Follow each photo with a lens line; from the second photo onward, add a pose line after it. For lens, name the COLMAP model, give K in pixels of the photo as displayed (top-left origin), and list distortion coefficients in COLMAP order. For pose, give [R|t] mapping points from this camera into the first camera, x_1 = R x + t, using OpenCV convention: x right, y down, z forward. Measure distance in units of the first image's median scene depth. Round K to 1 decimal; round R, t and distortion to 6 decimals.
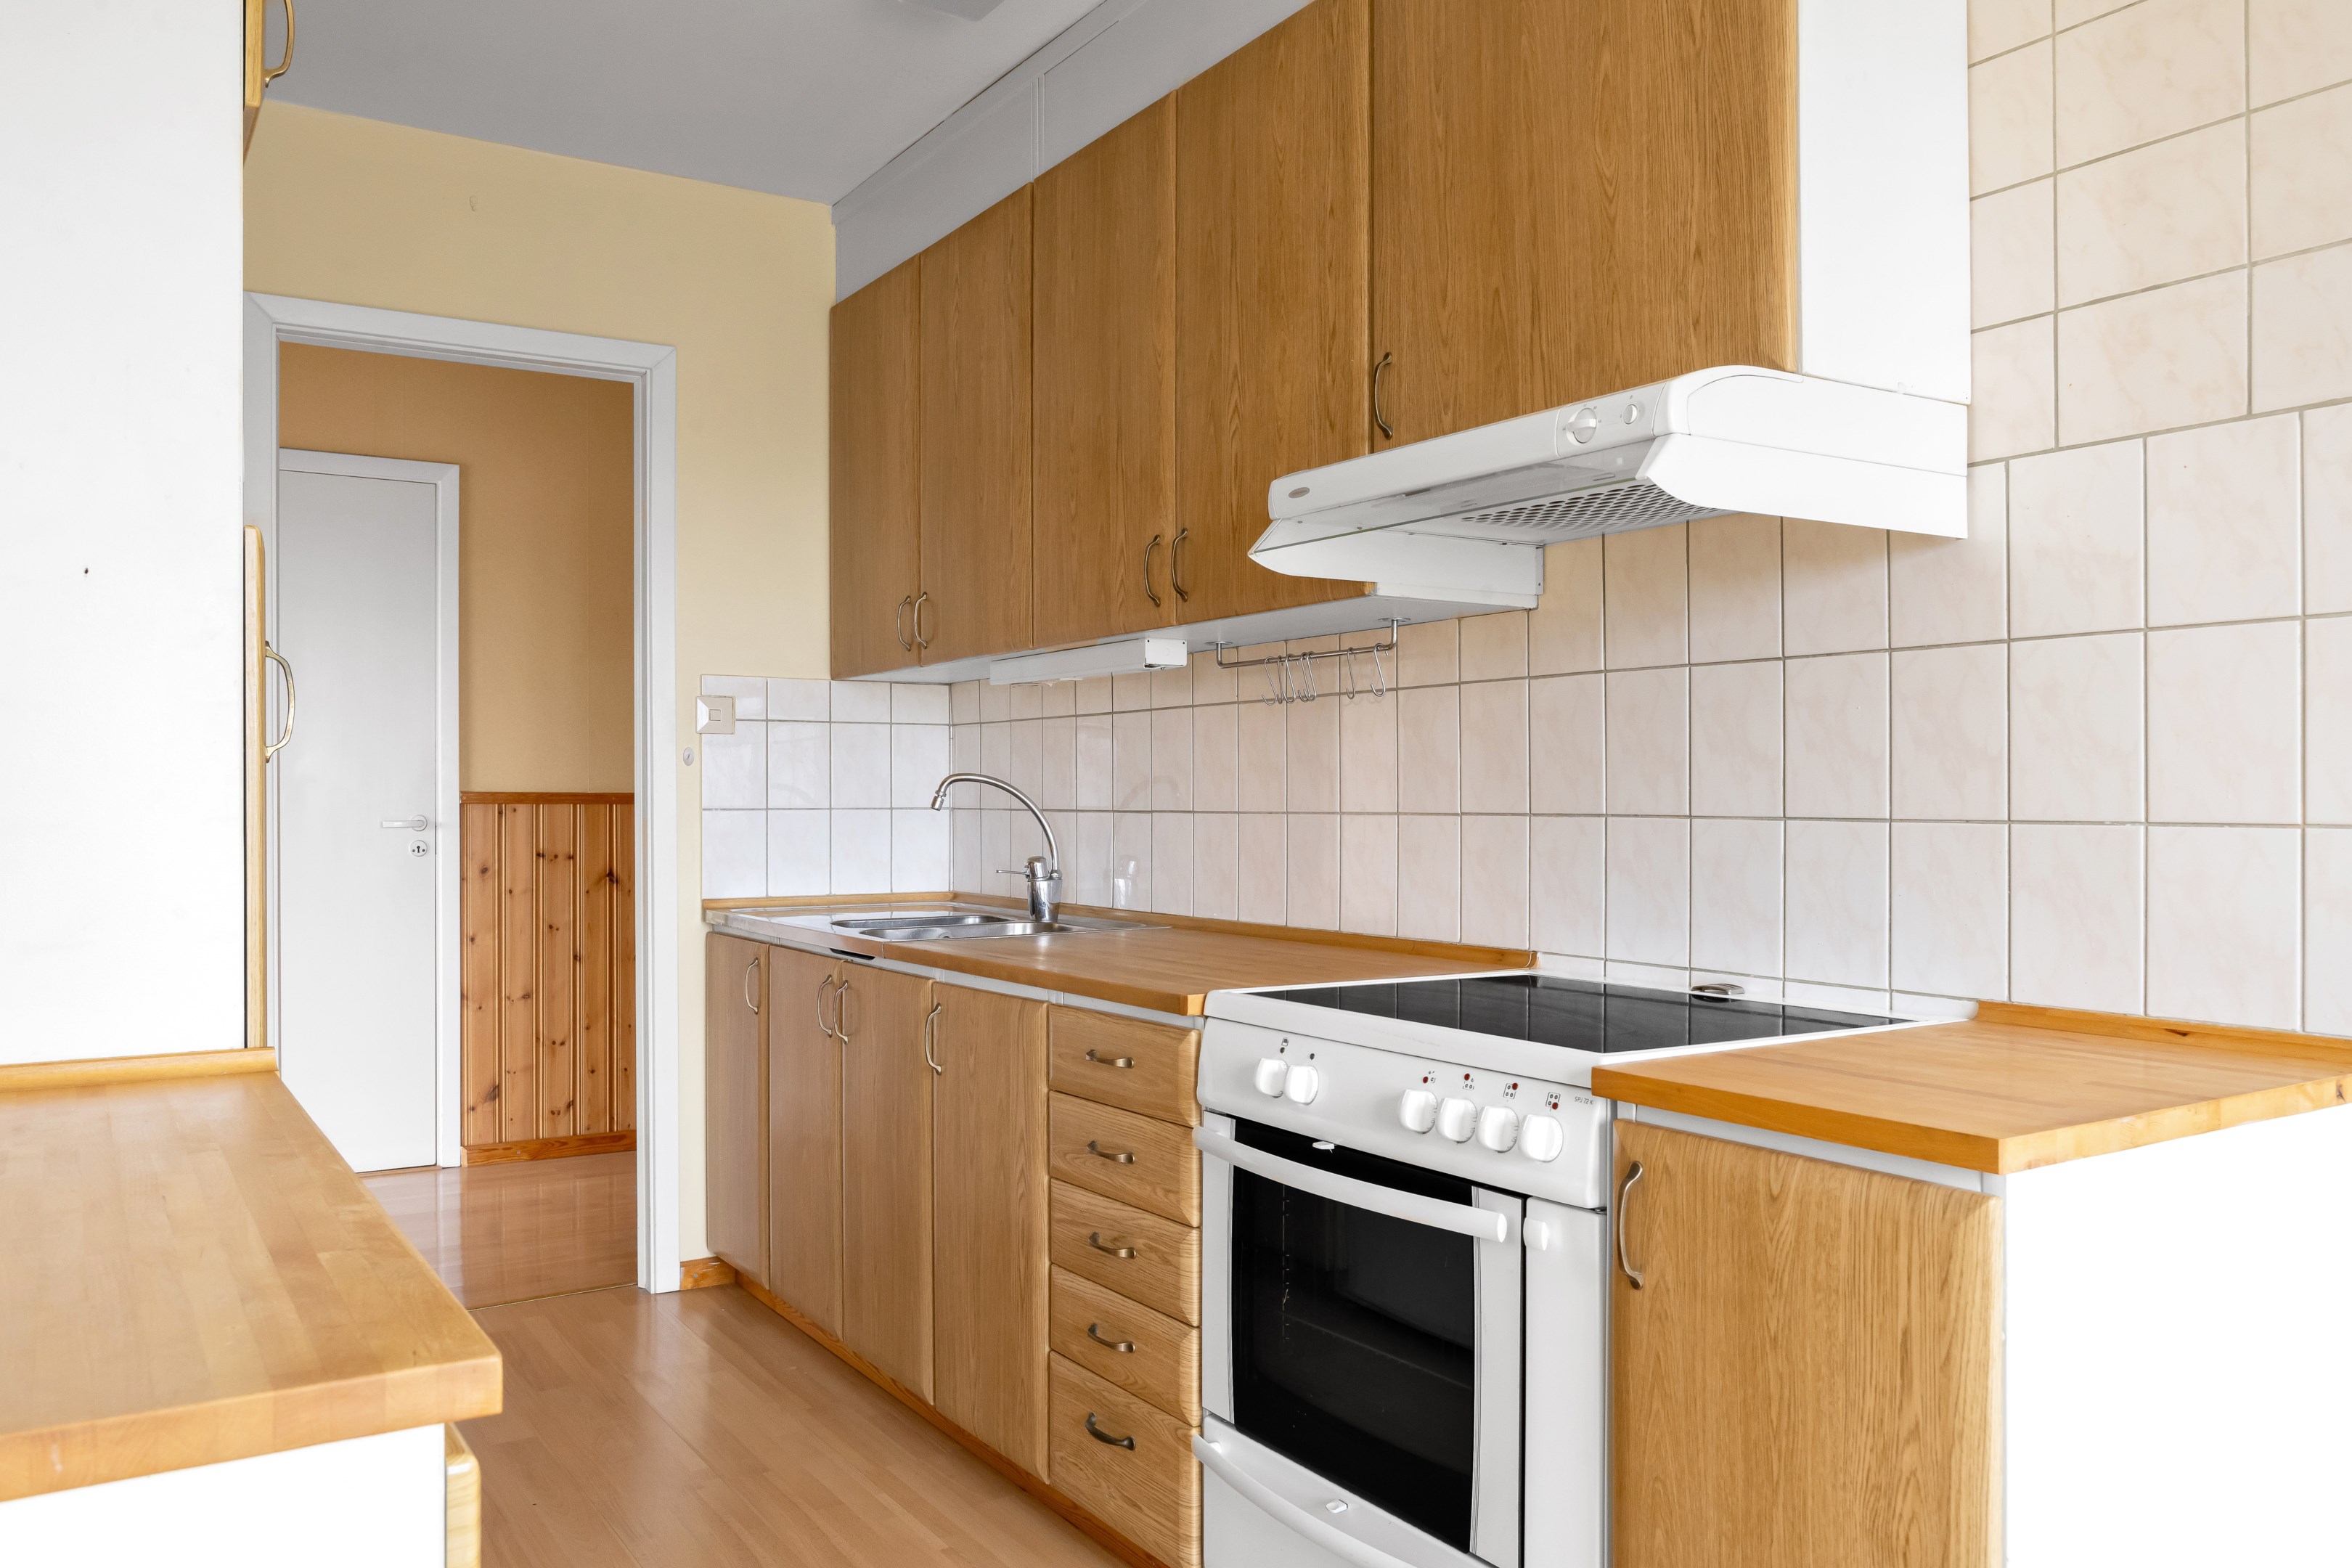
lens RADIAL K [[1735.8, 0, 1162.8], [0, 1735.8, 818.8], [0, 0, 1]] dist [-0.009111, -0.003002]
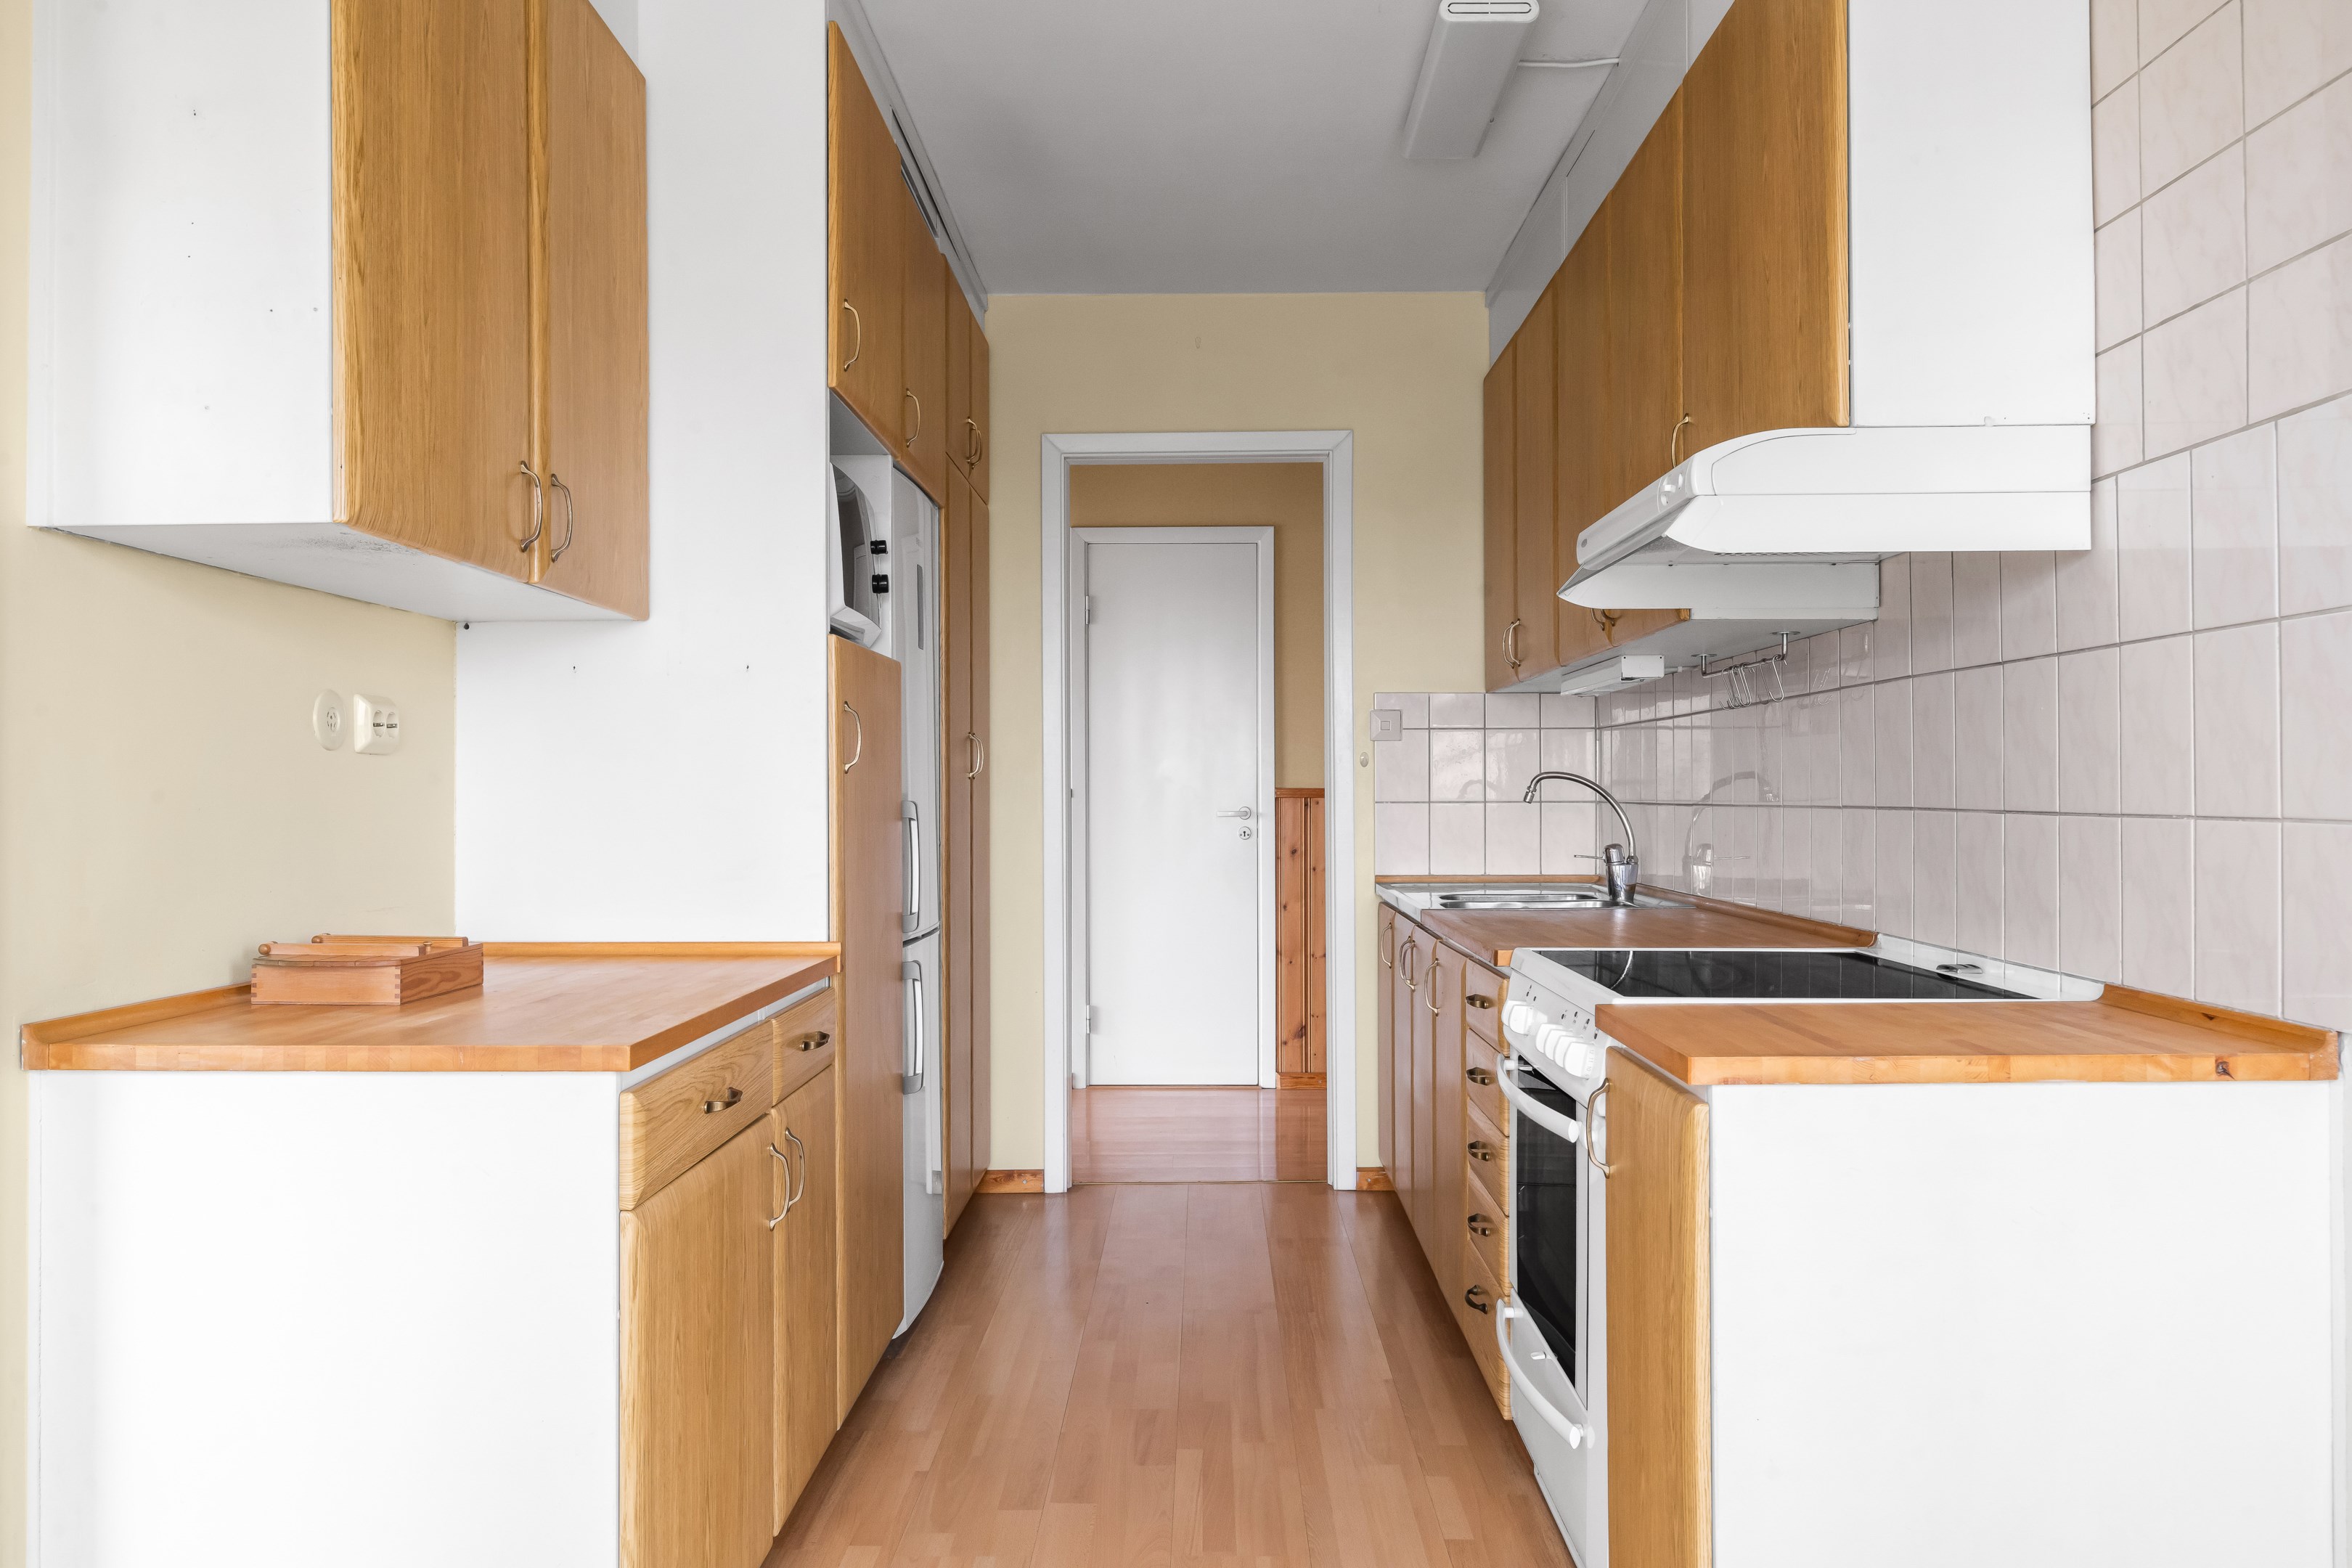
lens RADIAL K [[1690.1, 0, 1174.5], [0, 1690.1, 822.5], [0, 0, 1]] dist [-0.005899, 0.000969]
pose [[0.840388, 0.007823, -0.541928, 0.290101], [-0.004449, 0.999962, 0.007535, 0.000405], [0.541967, -0.003921, 0.840391, -0.093989]]
